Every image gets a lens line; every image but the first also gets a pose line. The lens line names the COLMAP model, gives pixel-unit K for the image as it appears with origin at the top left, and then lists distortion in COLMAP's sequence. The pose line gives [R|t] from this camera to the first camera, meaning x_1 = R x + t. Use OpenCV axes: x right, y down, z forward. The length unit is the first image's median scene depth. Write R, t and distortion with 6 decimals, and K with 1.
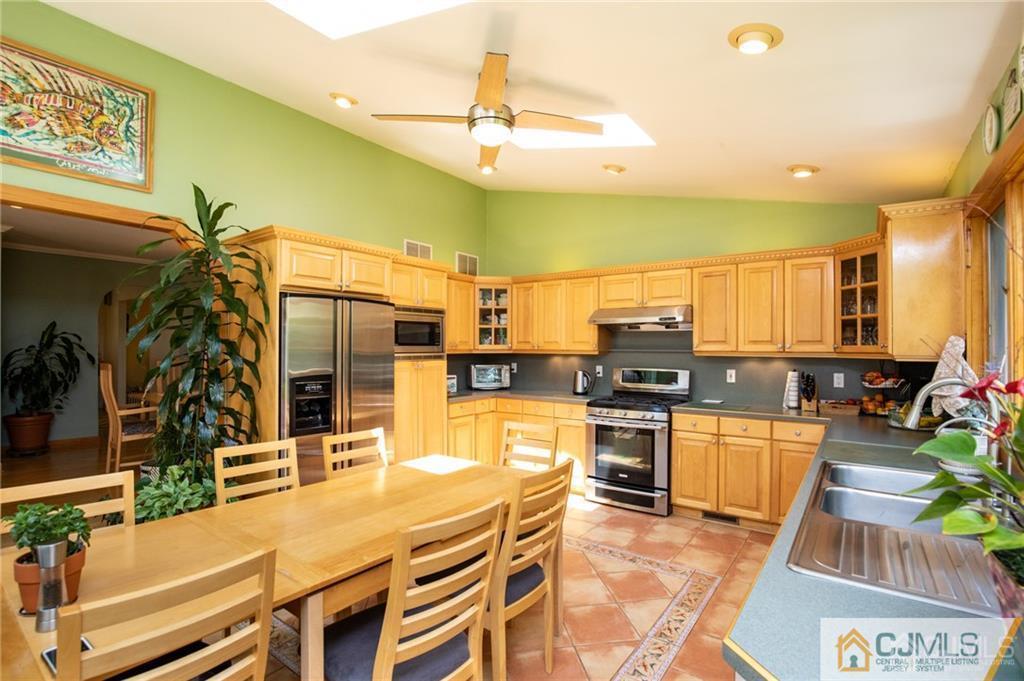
lens RADIAL K [[475.4, 0, 513.2], [0, 475.4, 344.3], [0, 0, 1]] dist [-0.014711, 0.000007]
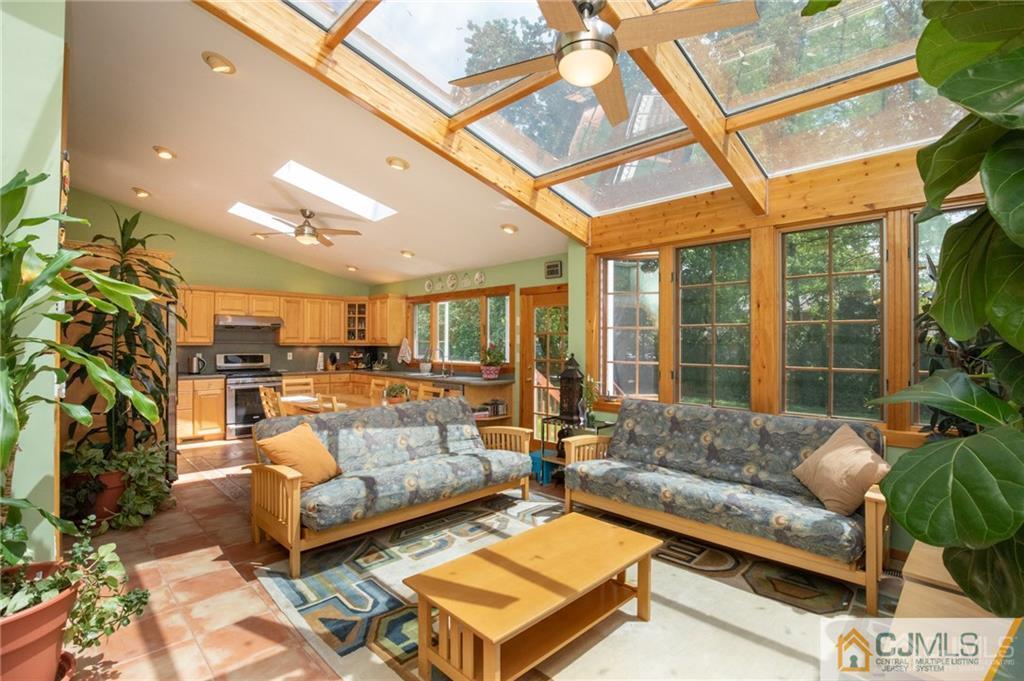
lens RADIAL K [[484.4, 0, 520.3], [0, 484.4, 338.5], [0, 0, 1]] dist [-0.013873, 0.000005]
pose [[0.147510, 0.006097, 0.989042, -1.406909], [-0.010402, 0.999935, -0.004613, -0.002244], [-0.989006, -0.009607, 0.147564, -0.184874]]
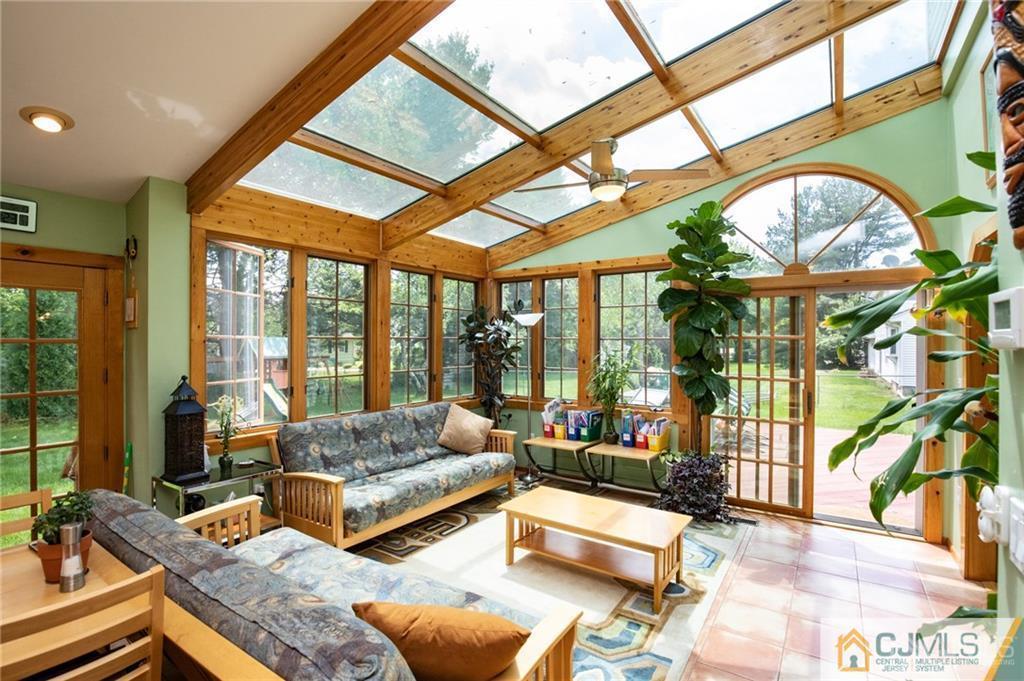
lens RADIAL K [[484.4, 0, 520.3], [0, 484.4, 338.5], [0, 0, 1]] dist [-0.013873, 0.000005]
pose [[-0.998591, -0.006598, -0.052651, -0.636032], [-0.005803, 0.999867, -0.015238, -0.024545], [0.052744, -0.014911, -0.998497, 0.720327]]
